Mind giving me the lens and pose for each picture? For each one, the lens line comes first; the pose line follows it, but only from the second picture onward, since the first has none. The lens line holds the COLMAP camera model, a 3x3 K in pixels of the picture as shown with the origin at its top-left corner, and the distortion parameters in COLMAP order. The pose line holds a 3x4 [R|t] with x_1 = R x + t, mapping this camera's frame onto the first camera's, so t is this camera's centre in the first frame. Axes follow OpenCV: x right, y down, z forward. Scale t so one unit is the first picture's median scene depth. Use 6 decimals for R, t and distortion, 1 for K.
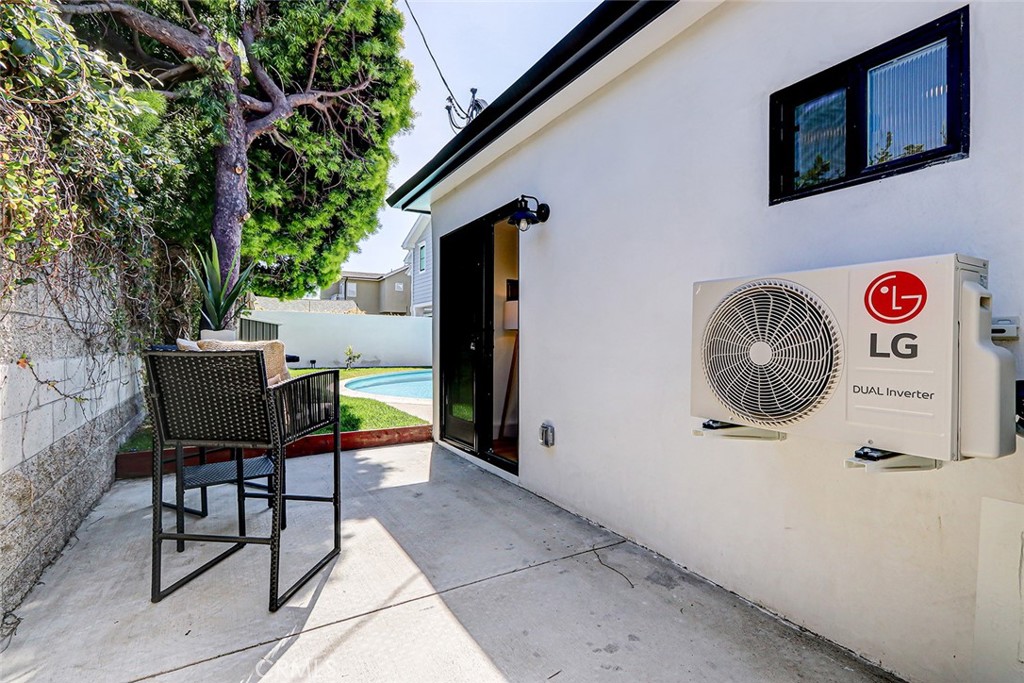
lens RADIAL K [[470.3, 0, 513.9], [0, 470.3, 339.6], [0, 0, 1]] dist [0.005476, -0.000573]
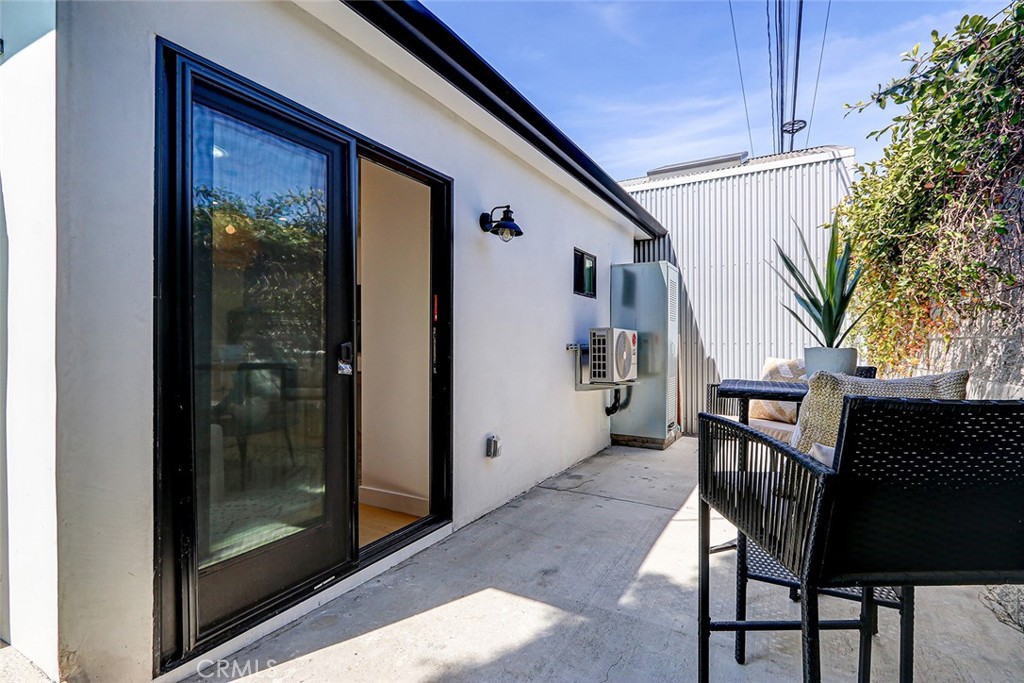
lens RADIAL K [[470.3, 0, 515.0], [0, 470.3, 344.0], [0, 0, 1]] dist [0.005476, -0.000573]
pose [[-0.471370, -0.000699, 0.881936, -0.911374], [-0.000082, 1.000000, 0.000748, -0.019565], [-0.881936, 0.000280, -0.471369, 1.550088]]
